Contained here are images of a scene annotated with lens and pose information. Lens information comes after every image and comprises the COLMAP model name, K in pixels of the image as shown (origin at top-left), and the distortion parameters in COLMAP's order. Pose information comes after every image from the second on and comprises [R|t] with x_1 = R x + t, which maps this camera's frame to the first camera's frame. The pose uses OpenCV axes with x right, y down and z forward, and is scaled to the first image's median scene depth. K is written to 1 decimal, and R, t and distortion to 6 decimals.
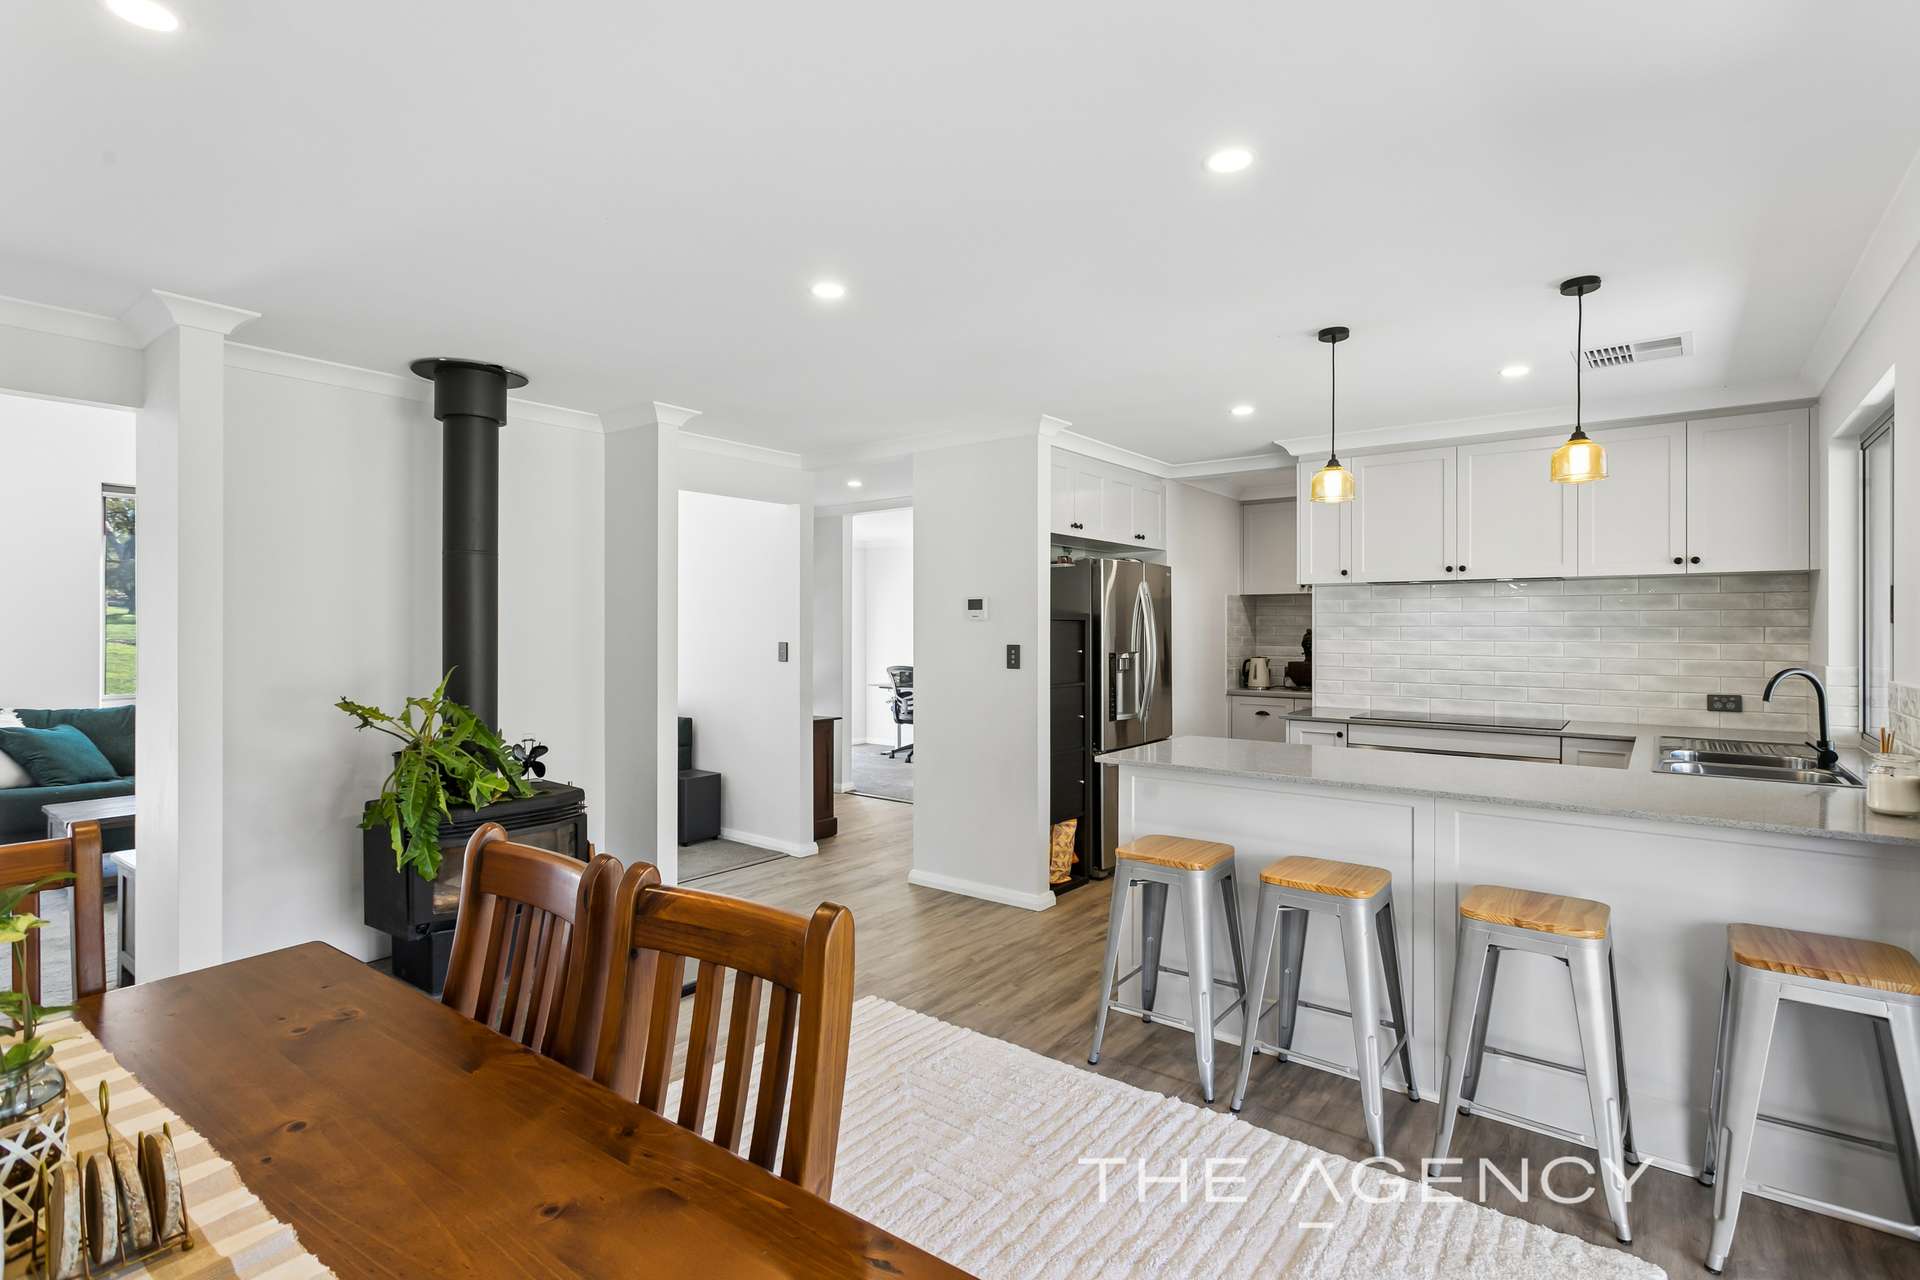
lens RADIAL K [[906.5, 0, 959.9], [0, 906.5, 621.4], [0, 0, 1]] dist [0.016934, 0.000091]
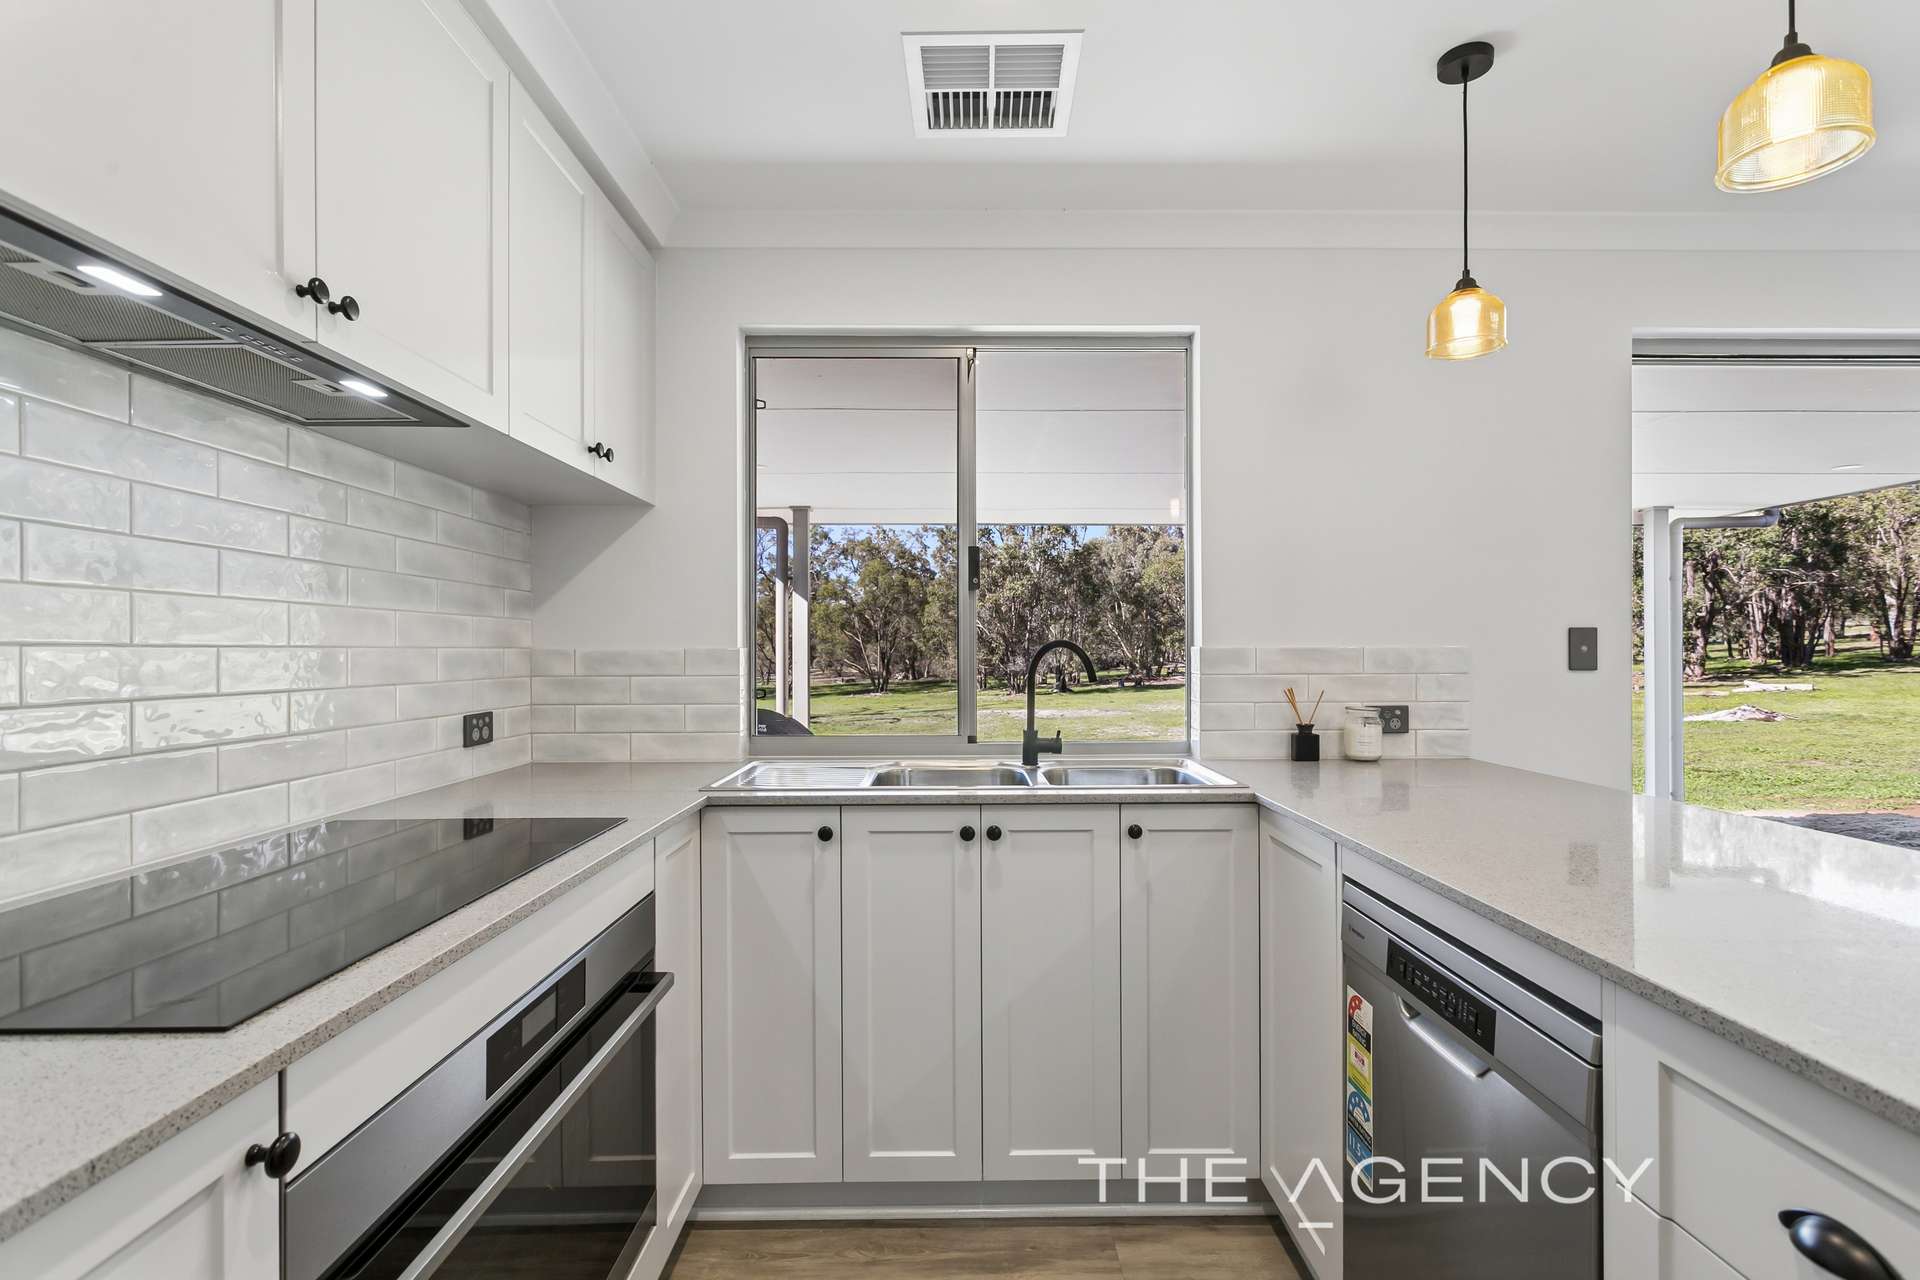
lens RADIAL K [[904.6, 0, 963.9], [0, 904.6, 654.7], [0, 0, 1]] dist [-0.001393, -0.000240]
pose [[-0.626178, -0.002736, 0.779676, 0.252656], [-0.003741, 0.999993, 0.000505, 0.044924], [-0.779671, -0.002600, -0.626183, 1.103144]]
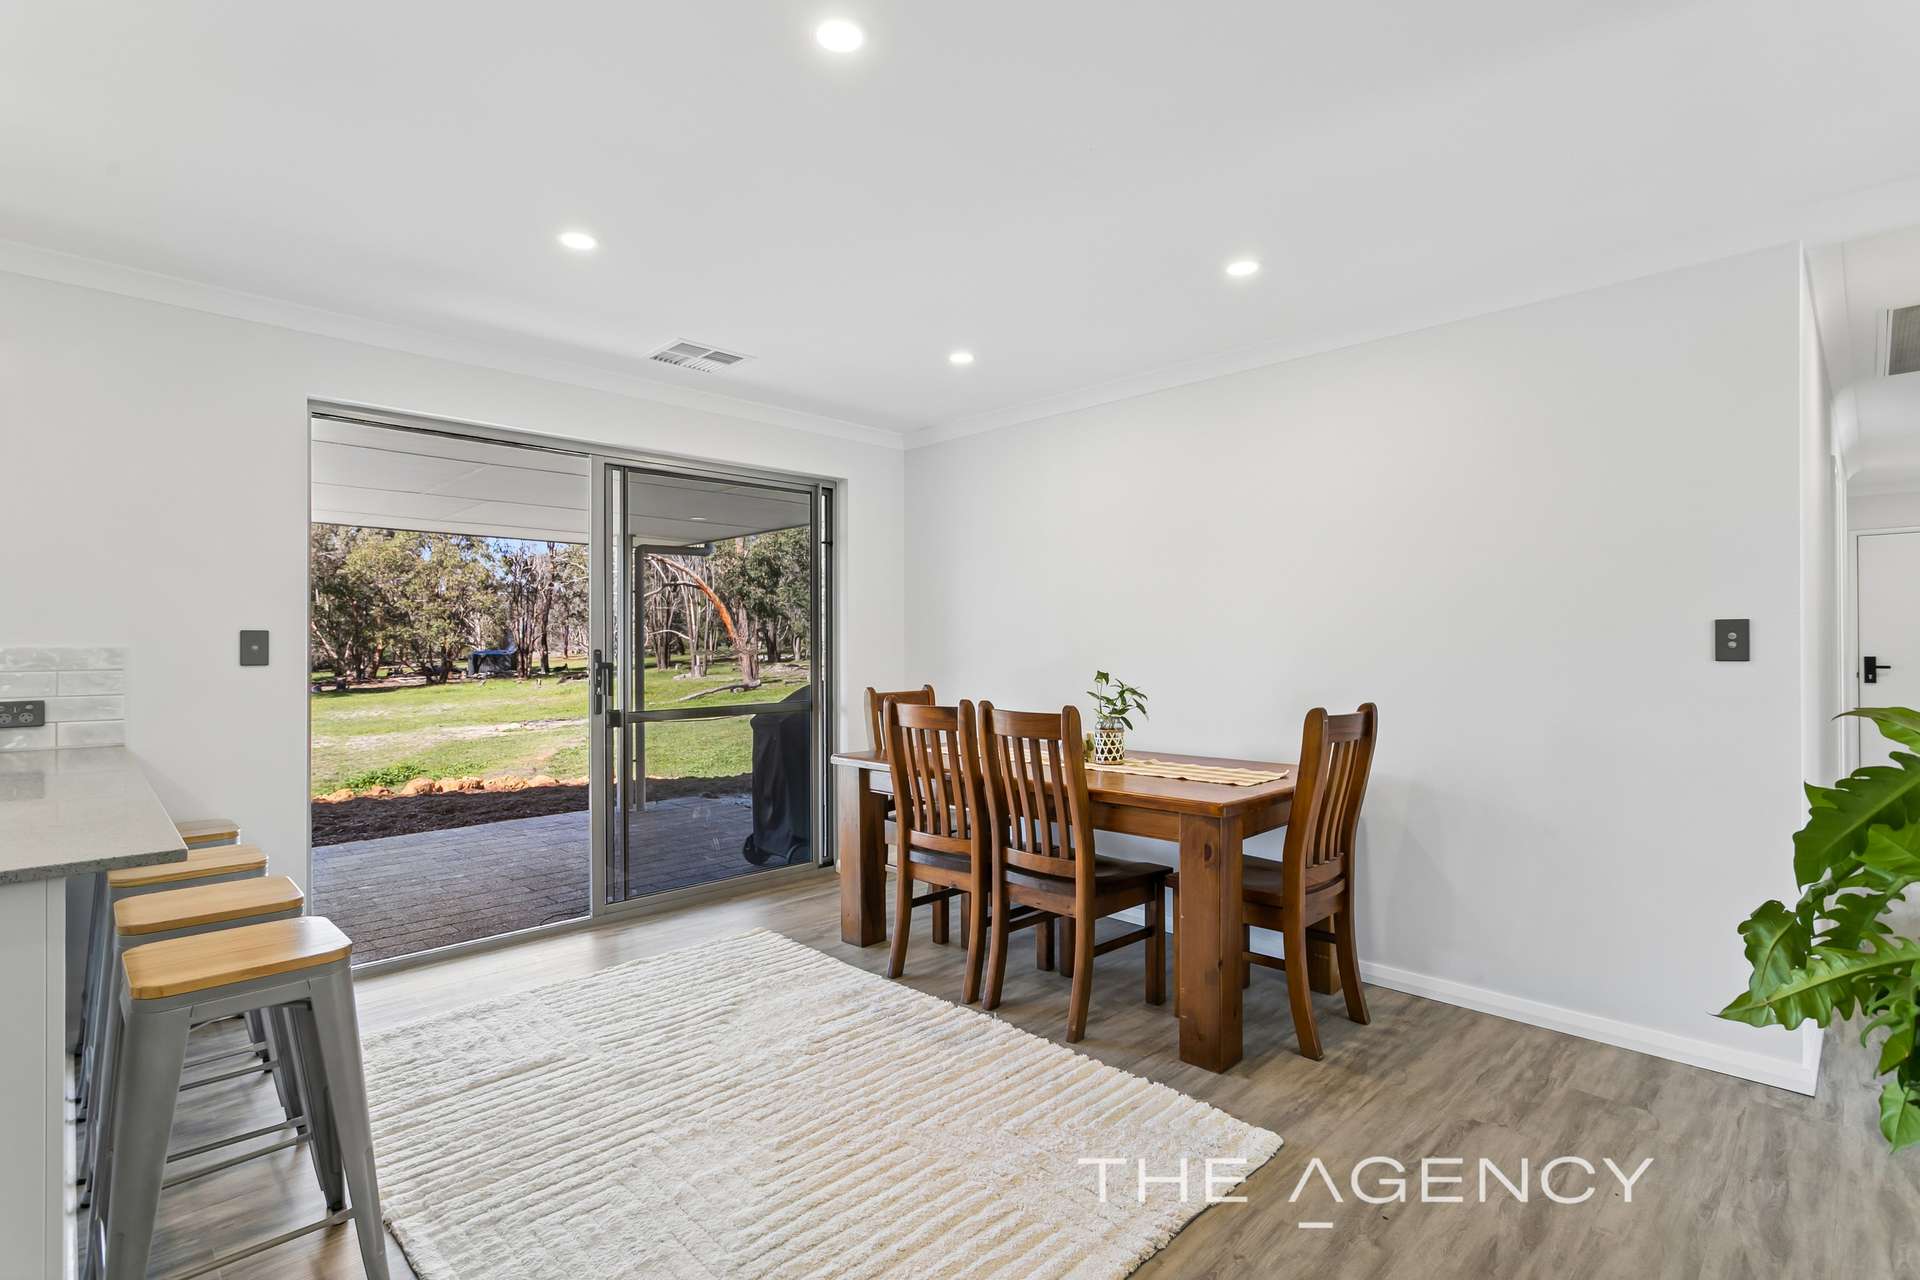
lens RADIAL K [[905.8, 0, 967.5], [0, 905.8, 646.9], [0, 0, 1]] dist [-0.002863, -0.000682]
pose [[-0.992293, 0.002926, 0.123881, -0.201130], [0.002206, 0.999980, -0.005948, 0.044545], [-0.123896, -0.005629, -0.992279, 1.062152]]
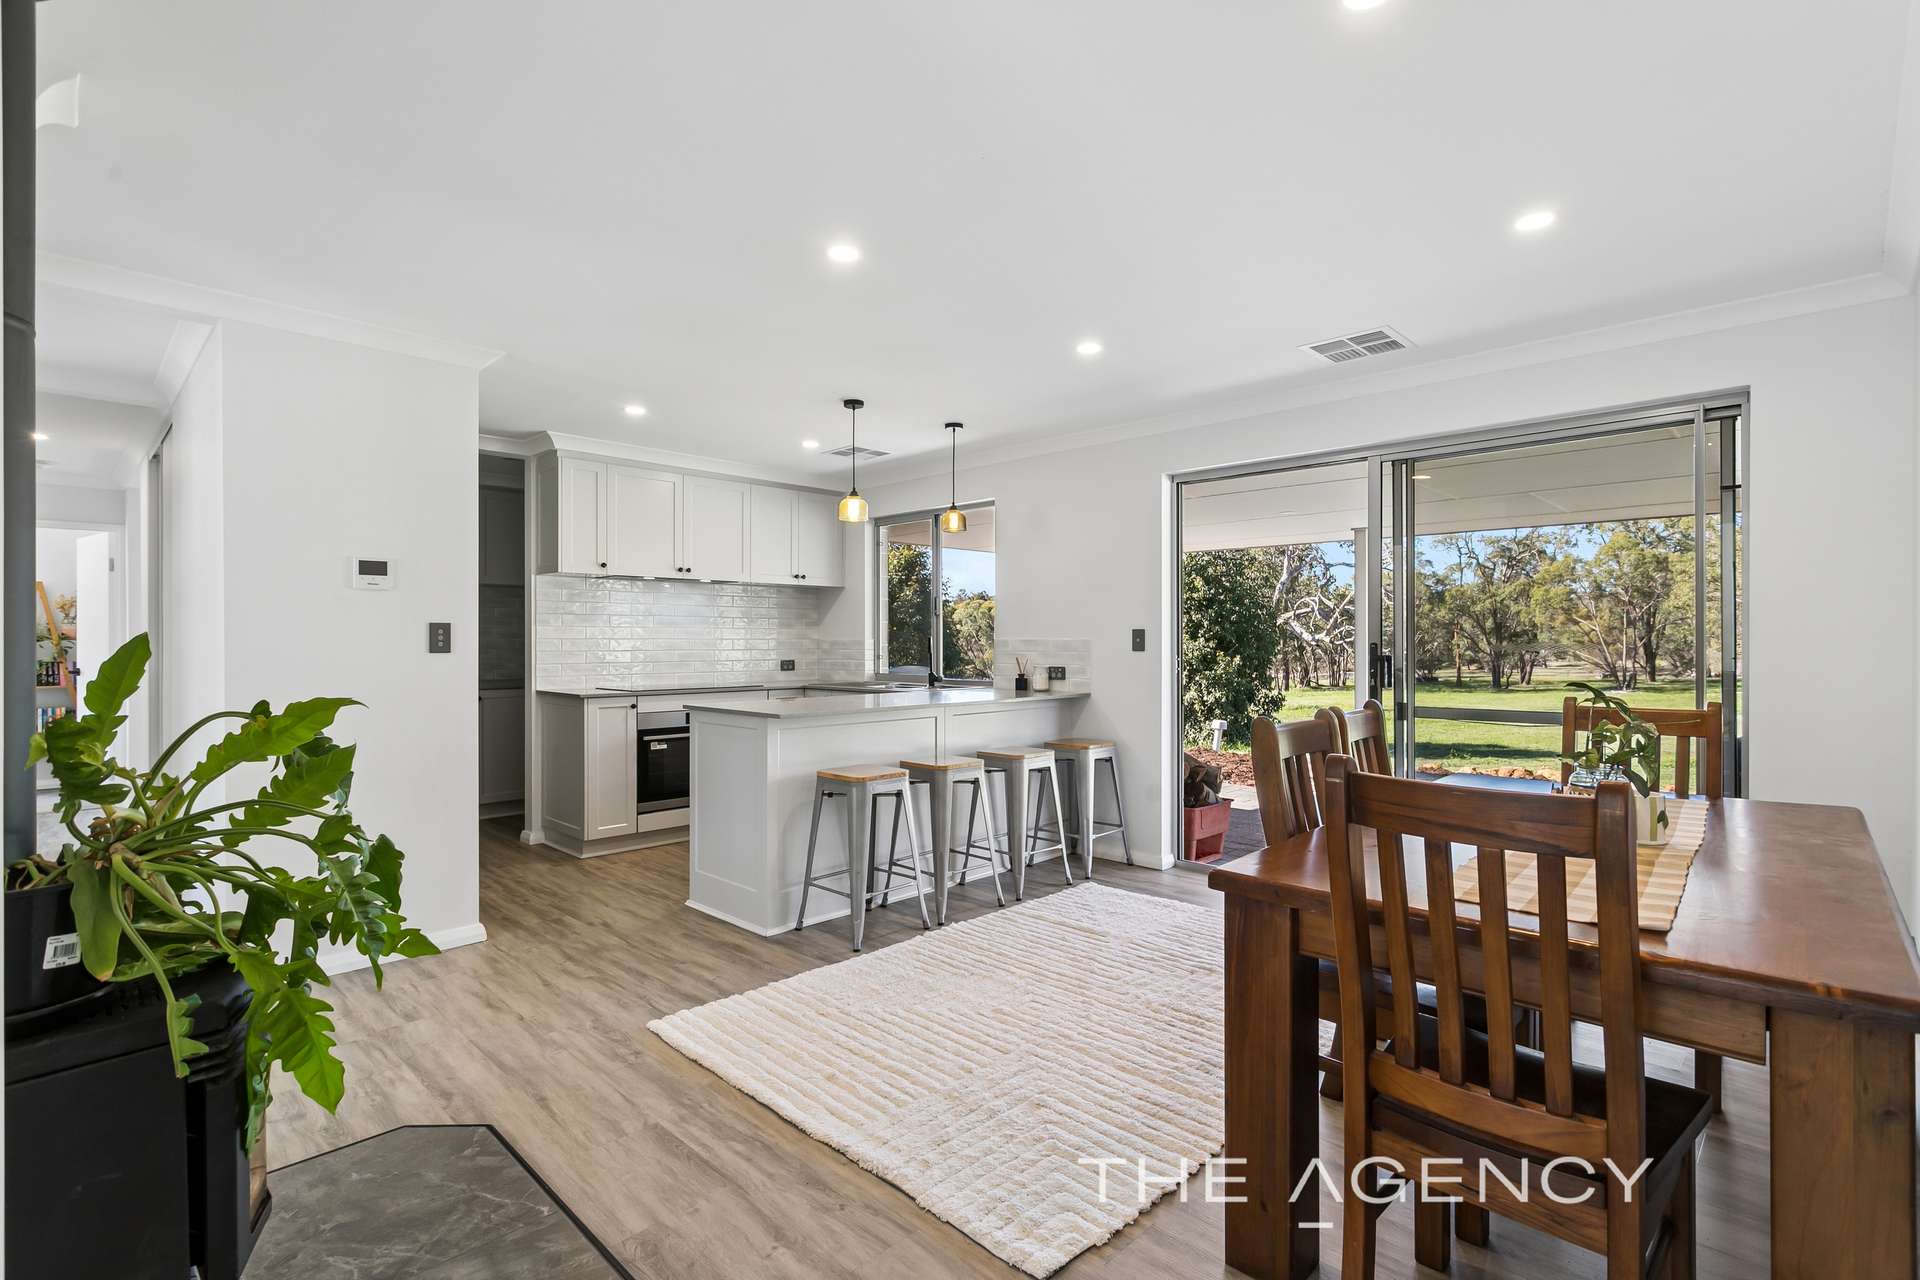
lens RADIAL K [[905.8, 0, 967.5], [0, 905.8, 646.9], [0, 0, 1]] dist [-0.002863, -0.000682]
pose [[0.114811, -0.007708, 0.993357, -0.736567], [-0.006976, 0.999939, 0.008565, 0.040110], [-0.993363, -0.007913, 0.114750, 0.492488]]
